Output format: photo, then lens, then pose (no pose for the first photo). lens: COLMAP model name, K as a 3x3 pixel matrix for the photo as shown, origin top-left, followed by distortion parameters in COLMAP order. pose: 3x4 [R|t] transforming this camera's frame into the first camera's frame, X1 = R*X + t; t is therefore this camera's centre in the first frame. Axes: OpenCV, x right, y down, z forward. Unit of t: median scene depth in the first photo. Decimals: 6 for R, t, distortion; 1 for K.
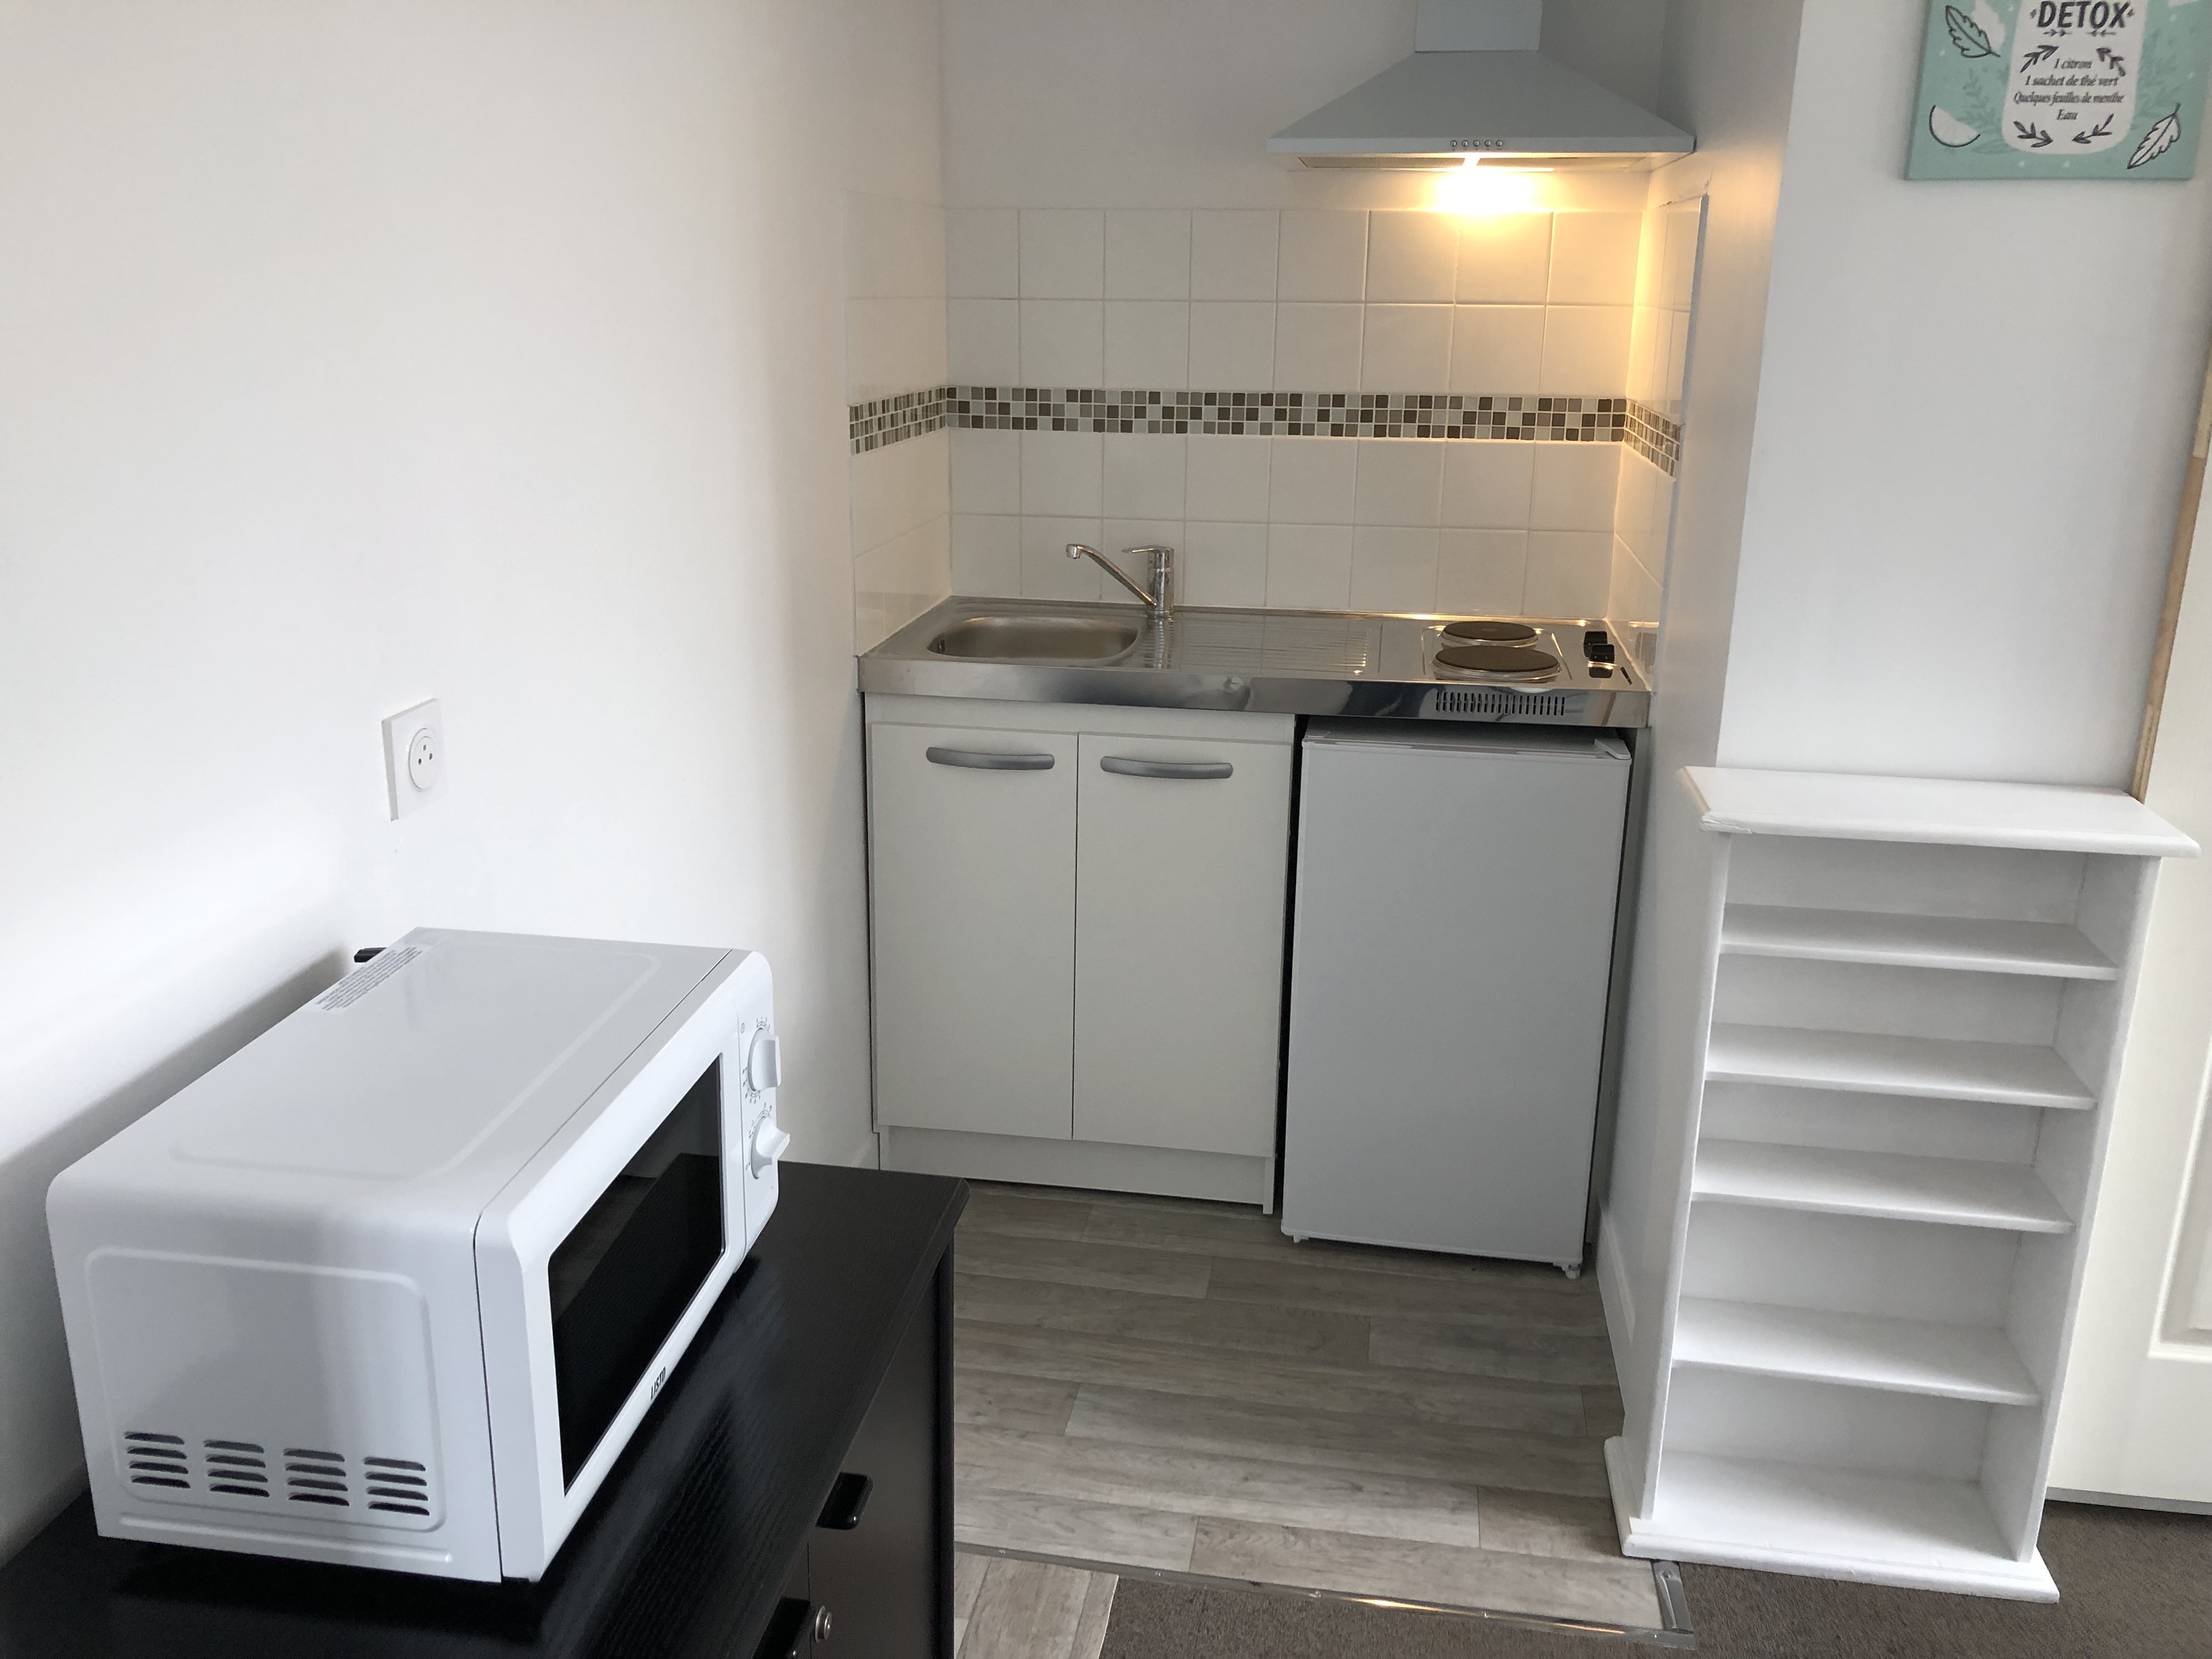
lens RADIAL K [[1827.5, 0, 1102.6], [0, 1827.5, 819.2], [0, 0, 1]] dist [0.037525, -0.060583]
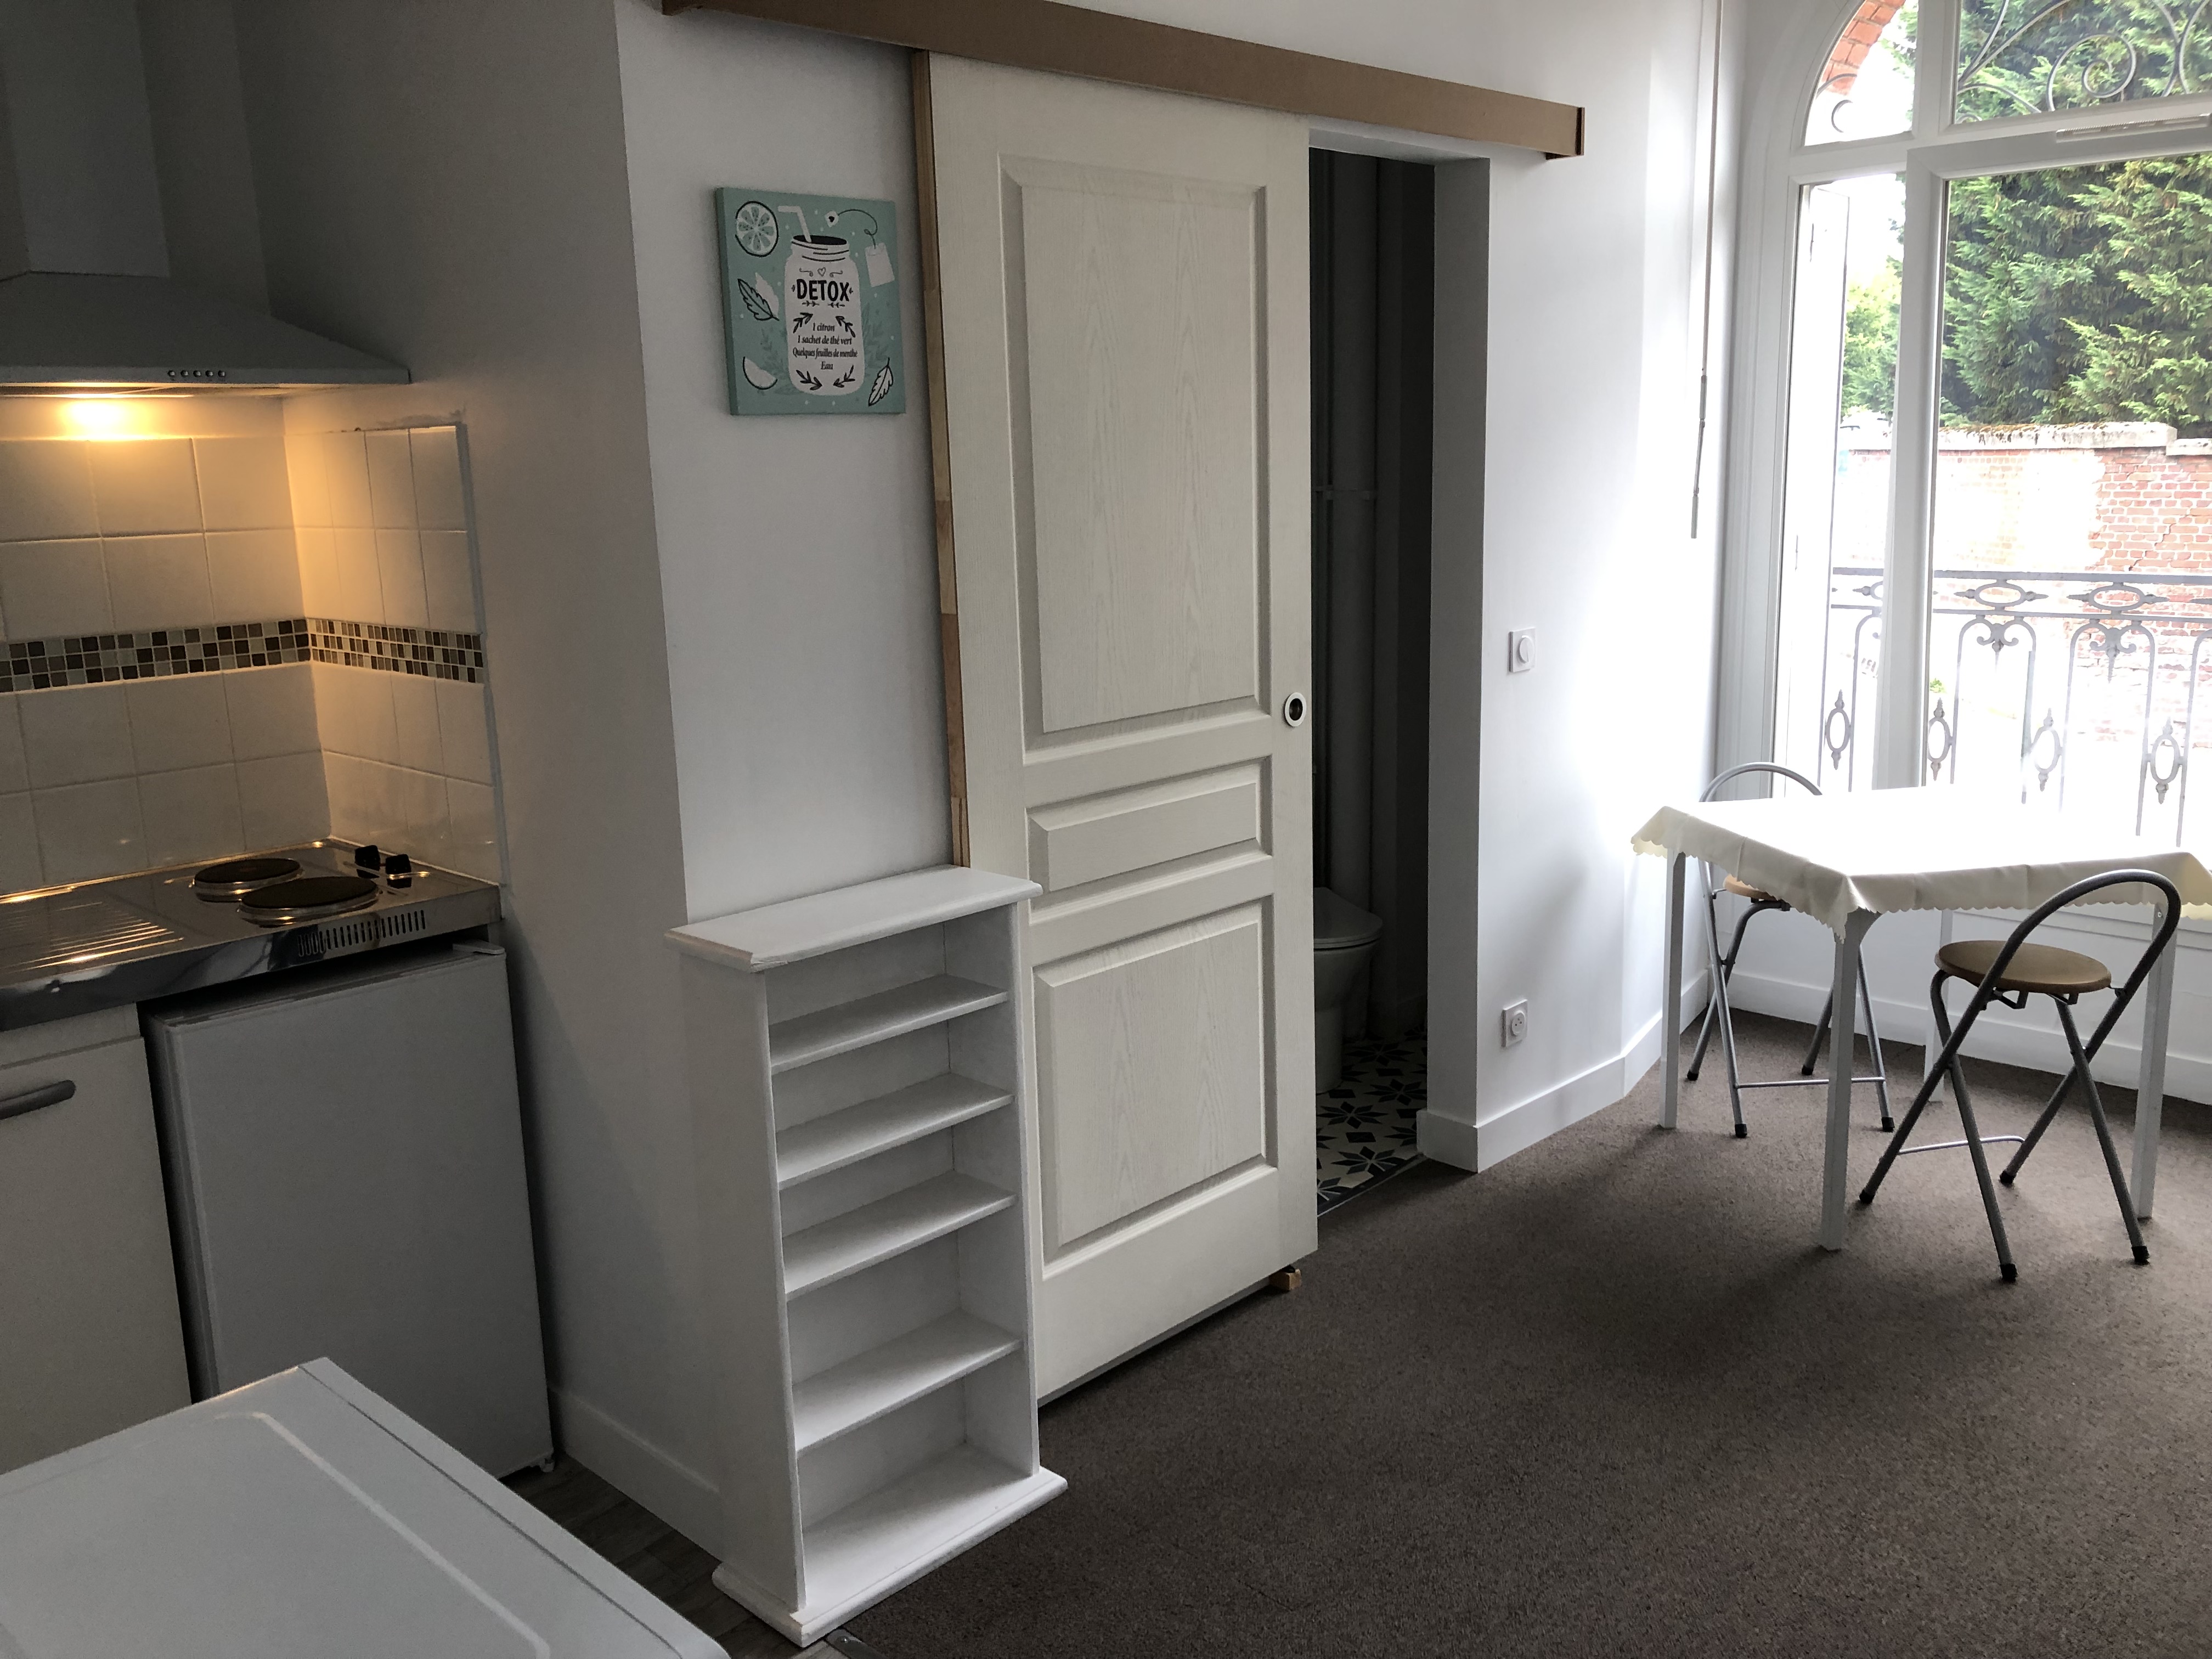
lens RADIAL K [[1823.7, 0, 1100.4], [0, 1823.7, 809.3], [0, 0, 1]] dist [0.034267, -0.021303]
pose [[0.575175, -0.184987, 0.796840, -0.407842], [0.268057, 0.962934, 0.030056, -0.063578], [-0.772864, 0.196311, 0.603442, 0.123763]]
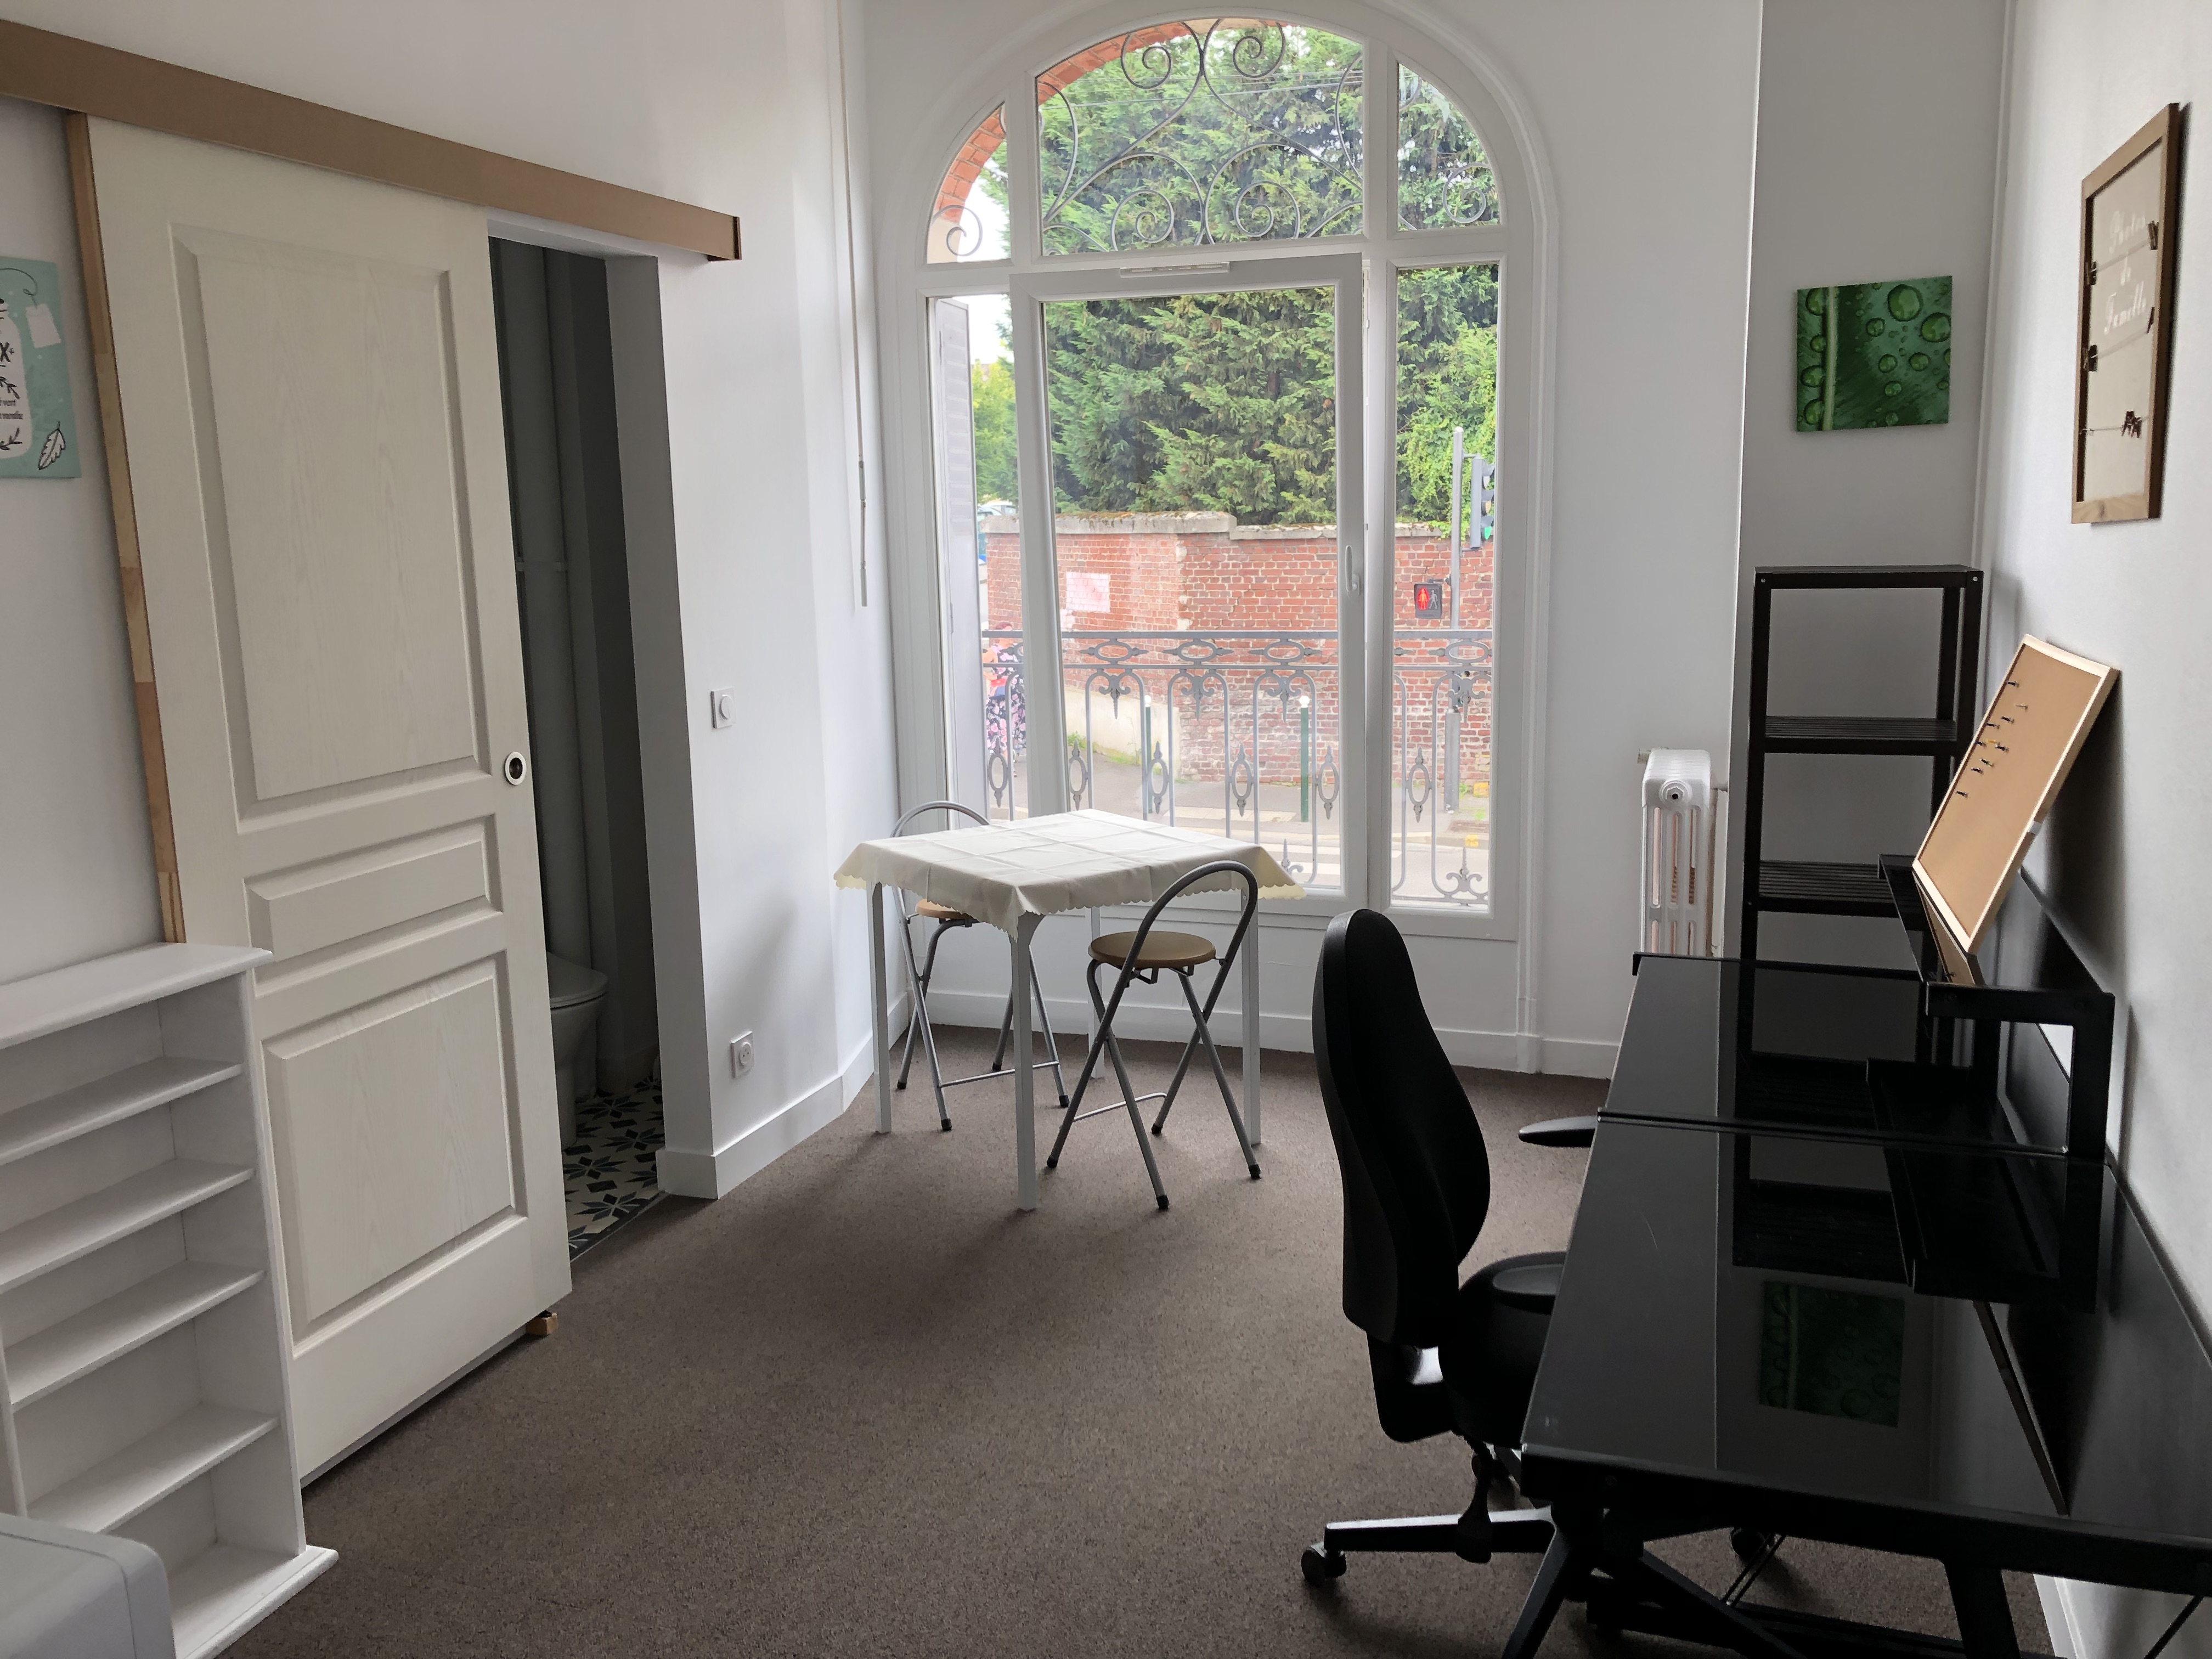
lens RADIAL K [[1824.6, 0, 1106.0], [0, 1824.6, 829.5], [0, 0, 1]] dist [0.051887, -0.068433]
pose [[0.165275, -0.184311, 0.968872, -0.548895], [0.307511, 0.943039, 0.126940, -0.049556], [-0.937081, 0.276959, 0.212538, 0.096985]]
